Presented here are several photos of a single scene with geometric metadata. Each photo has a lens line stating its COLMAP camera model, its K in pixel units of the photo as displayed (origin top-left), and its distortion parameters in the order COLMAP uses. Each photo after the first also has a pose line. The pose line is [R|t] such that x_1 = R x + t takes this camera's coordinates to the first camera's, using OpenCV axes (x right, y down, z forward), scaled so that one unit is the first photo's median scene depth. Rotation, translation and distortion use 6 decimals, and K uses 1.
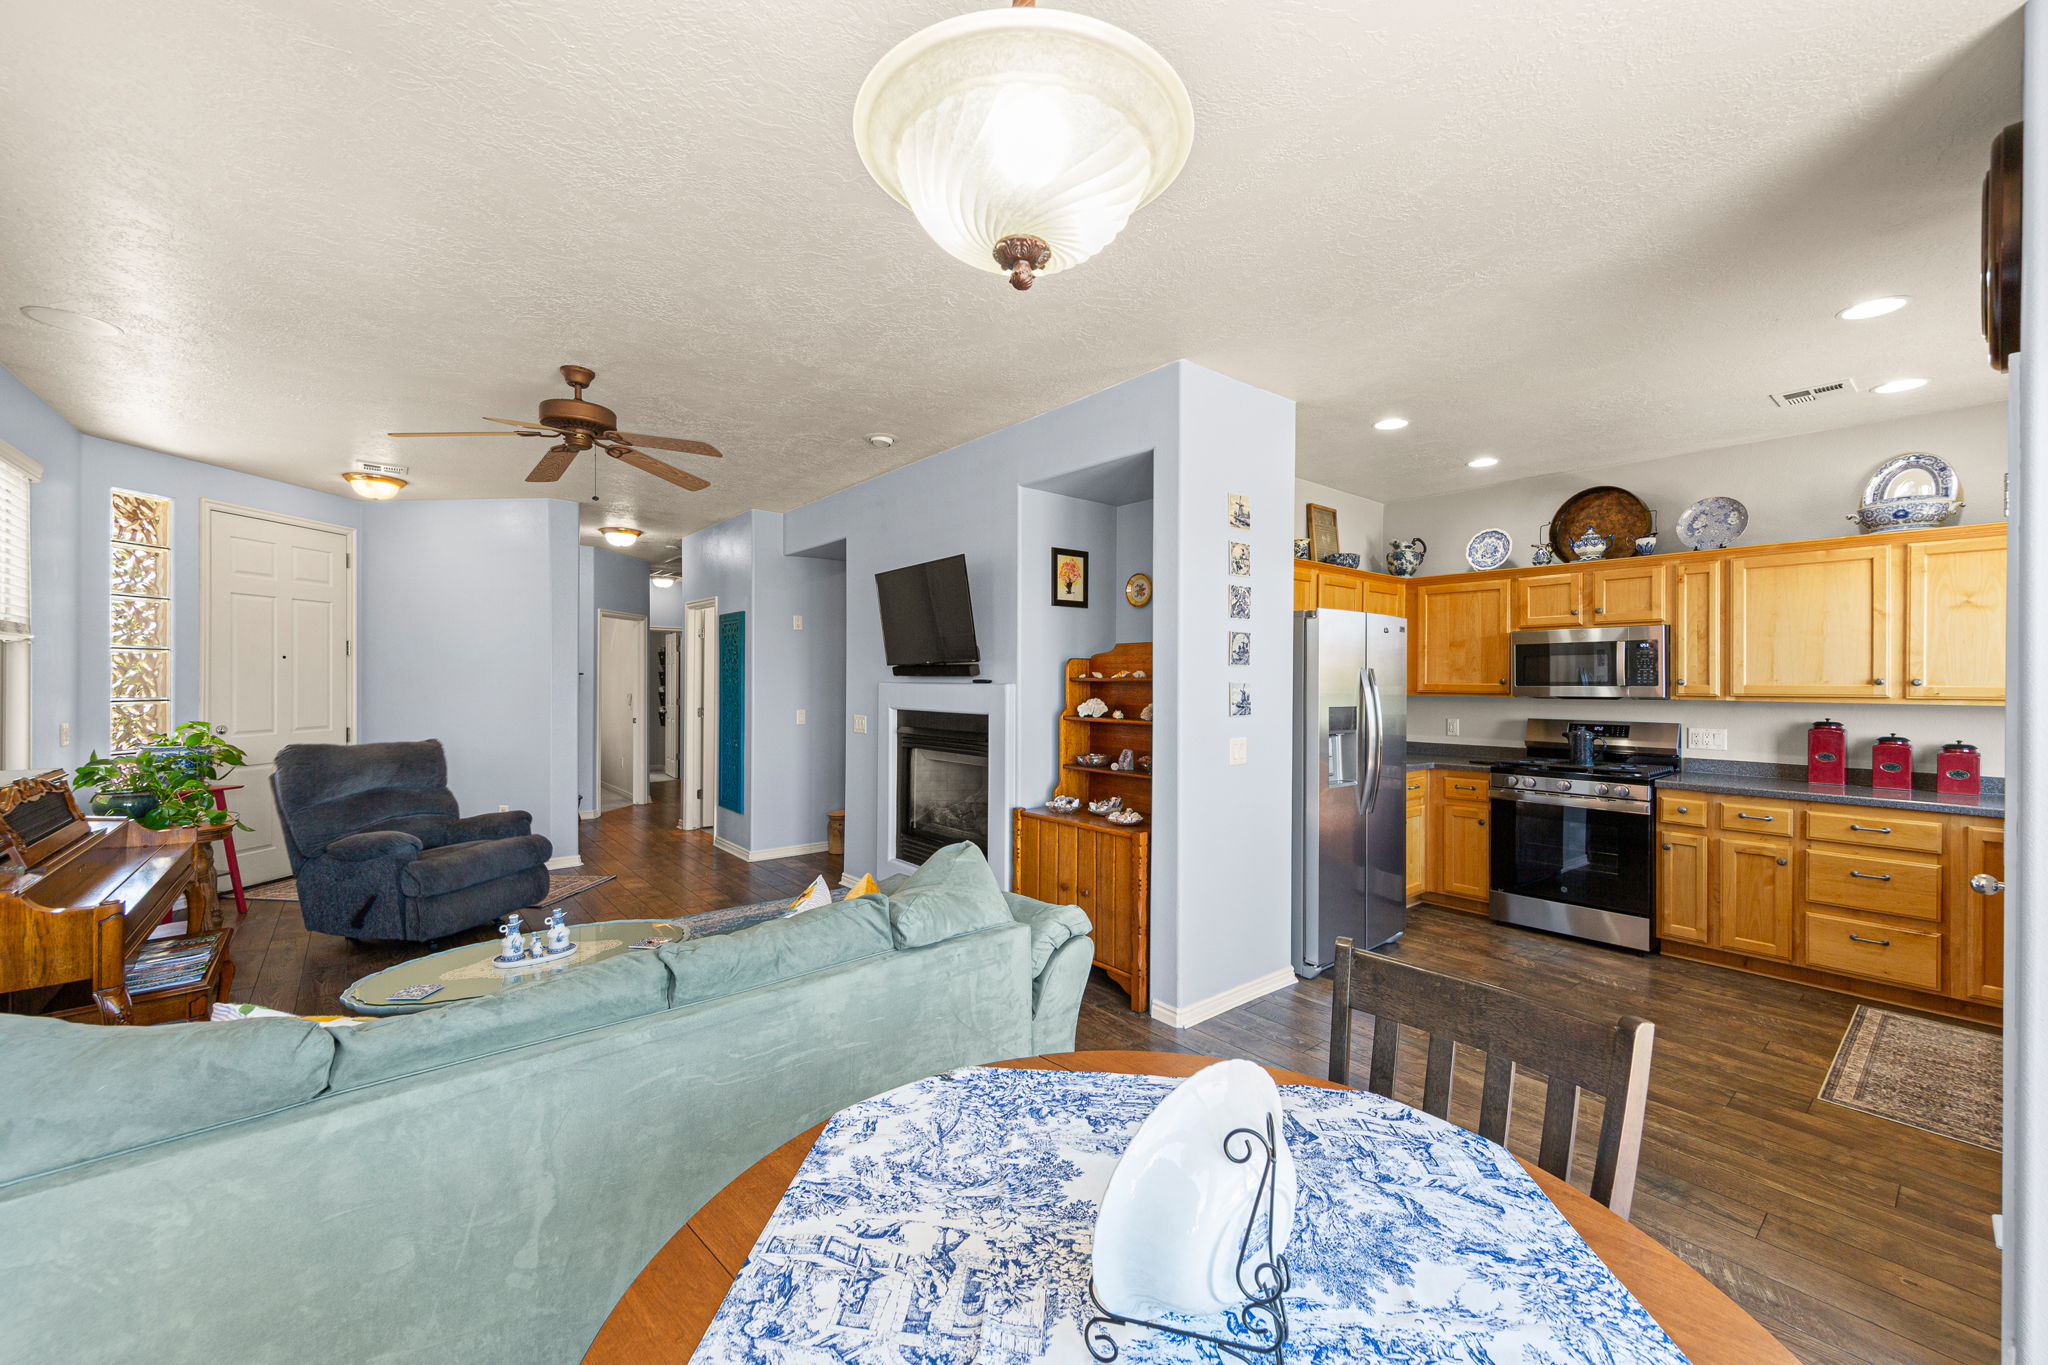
lens RADIAL K [[801.5, 0, 1024.8], [0, 801.5, 681.4], [0, 0, 1]] dist [0.010767, -0.000144]
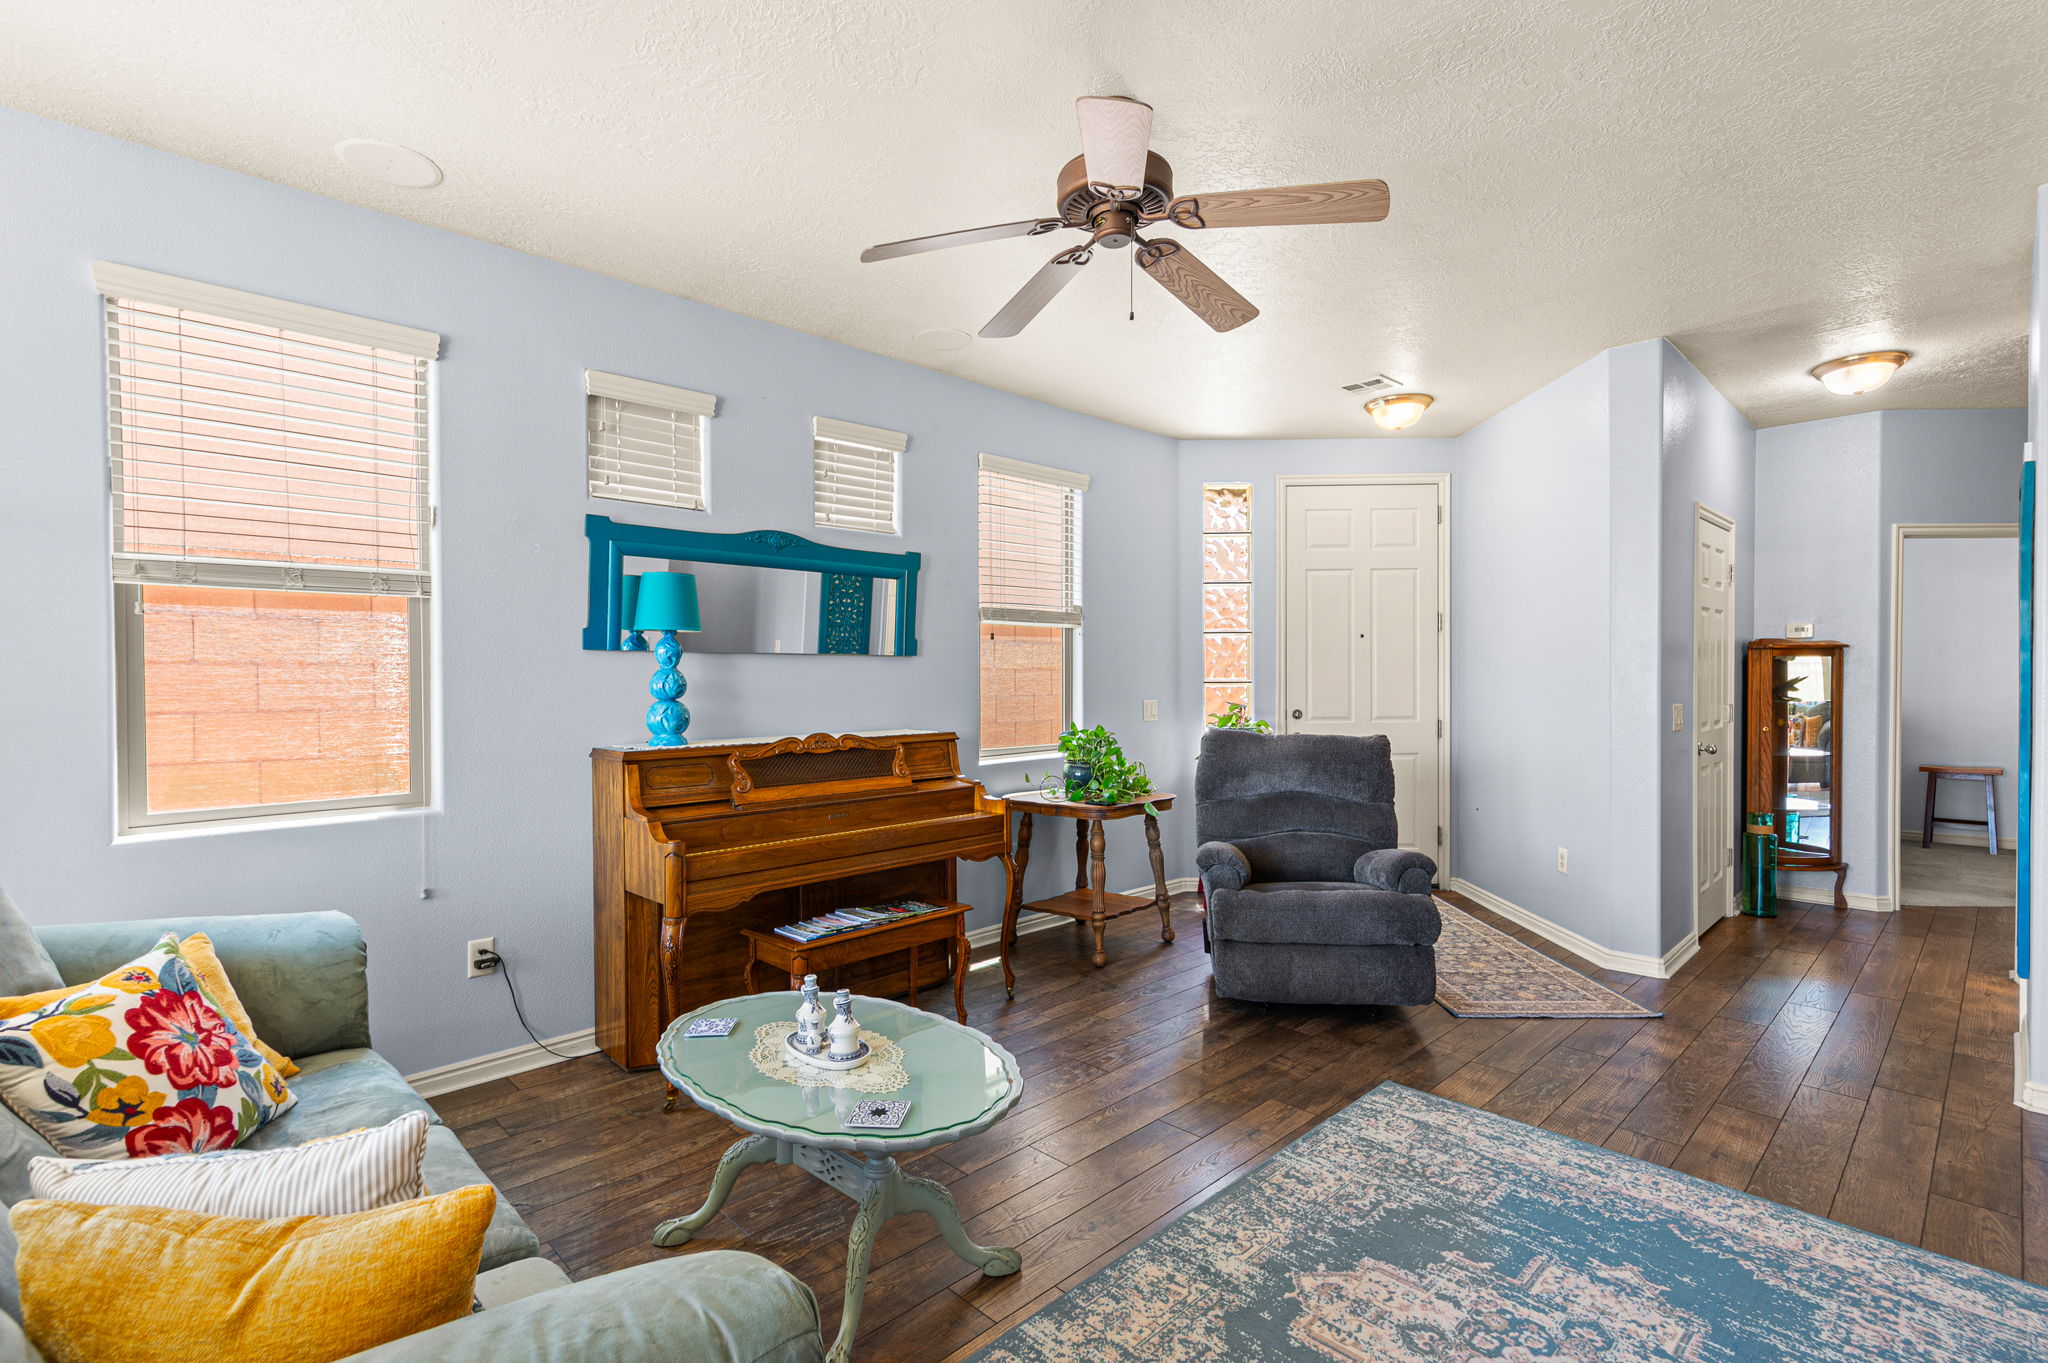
lens RADIAL K [[941.2, 0, 1019.3], [0, 941.2, 692.1], [0, 0, 1]] dist [0.004286, 0.000738]
pose [[0.078032, 0.007063, -0.996926, 0.111935], [0.003841, 0.999965, 0.007385, 0.029731], [0.996943, -0.004405, 0.078002, 0.732583]]
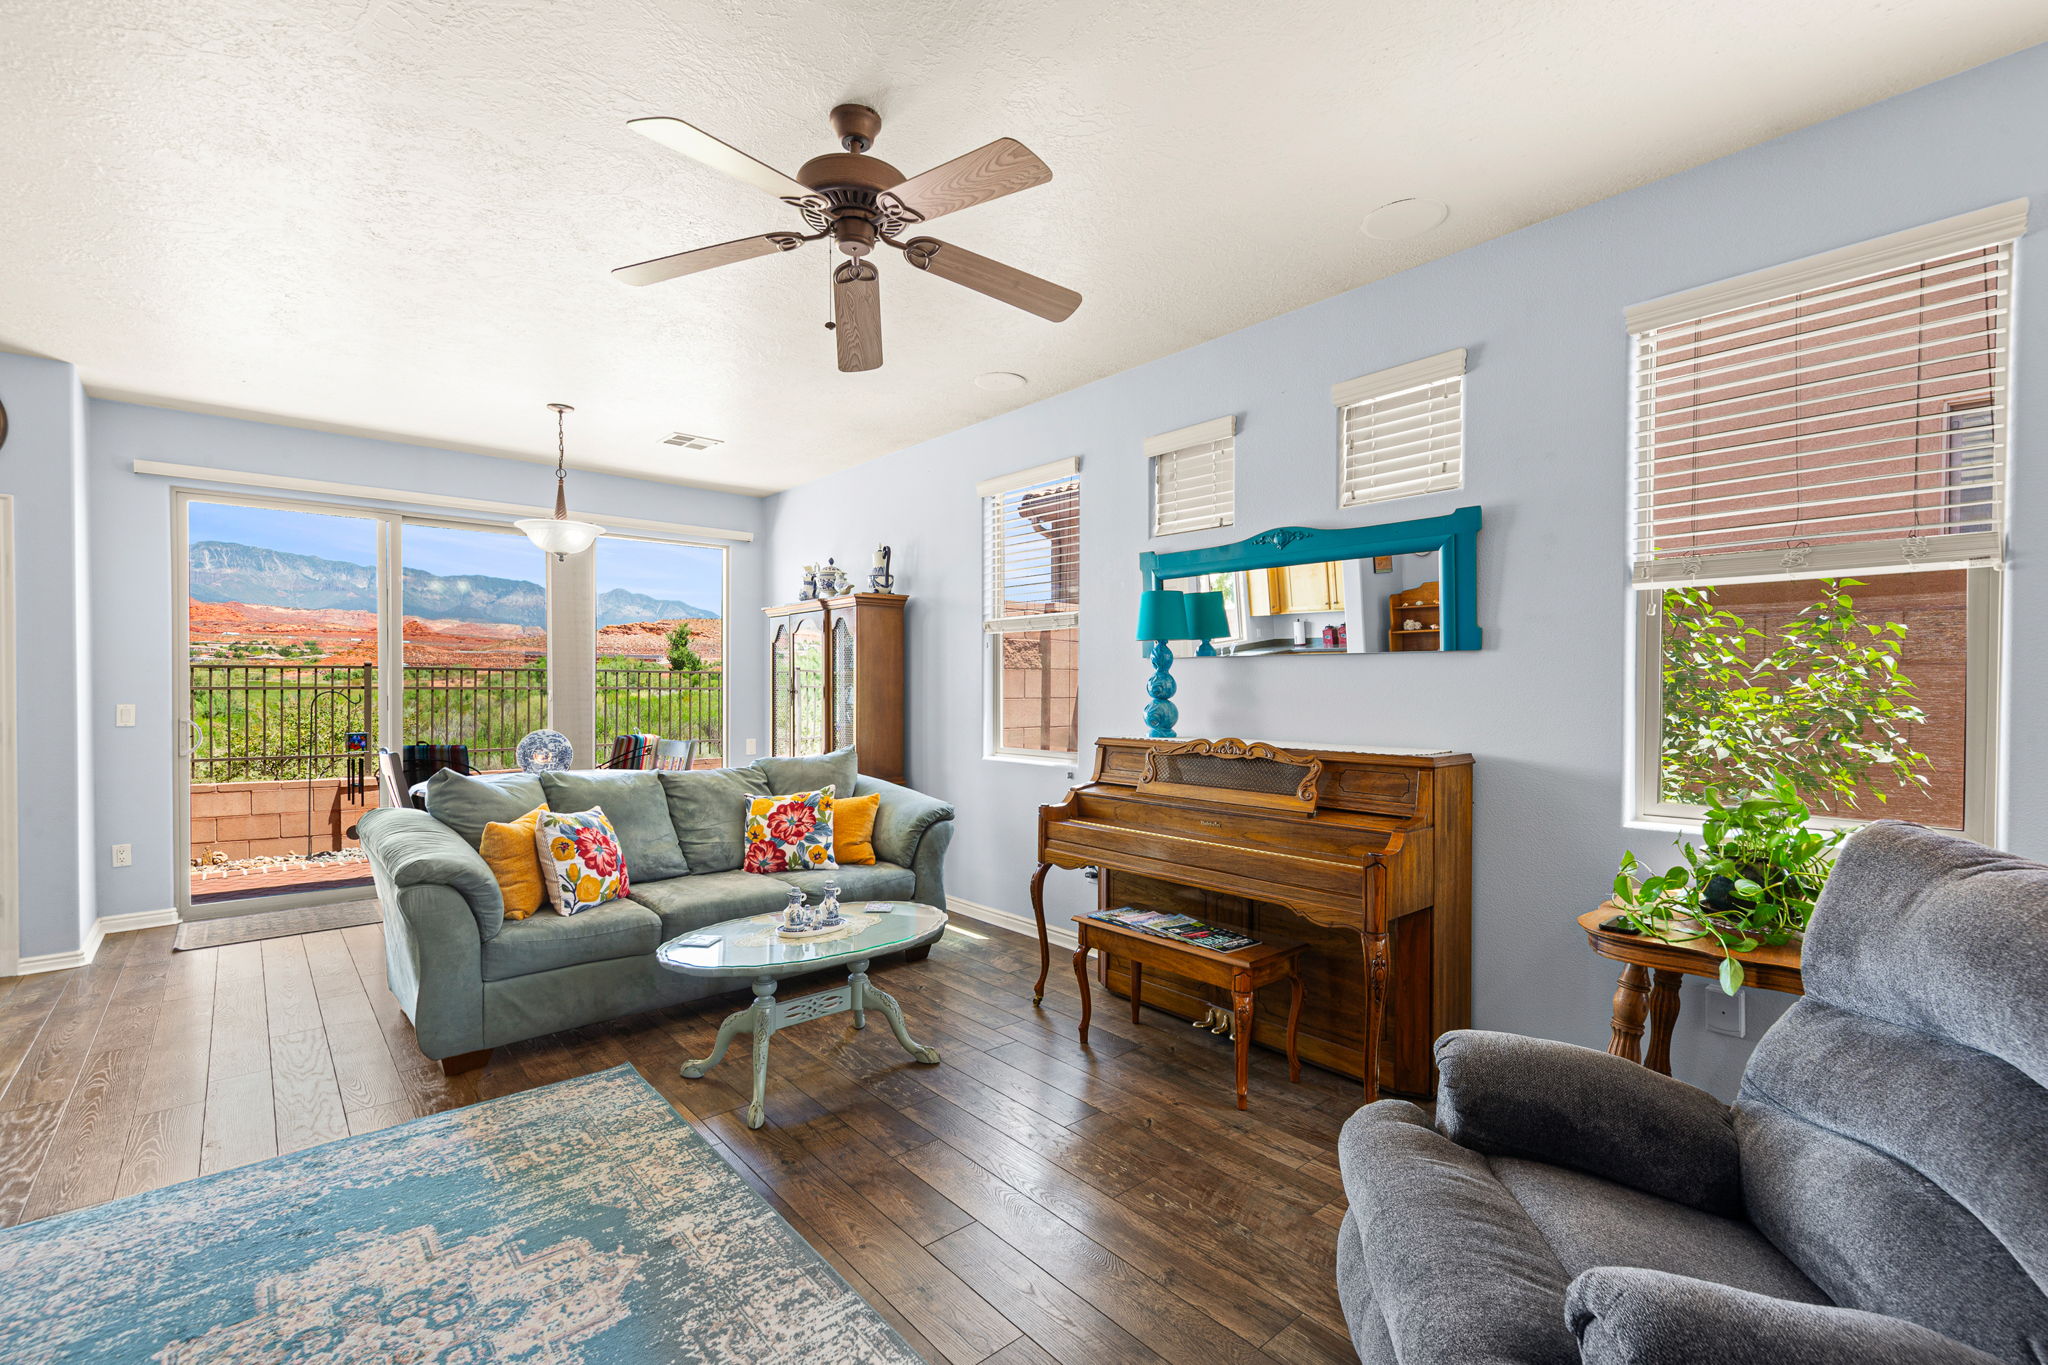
lens RADIAL K [[895.8, 0, 1024.0], [0, 895.8, 692.3], [0, 0, 1]] dist [0.007045, -0.000620]
pose [[-0.999570, -0.007540, -0.028344, -0.554360], [-0.007958, 0.999861, 0.014650, 0.022329], [0.028229, 0.014870, -0.999491, 1.400274]]
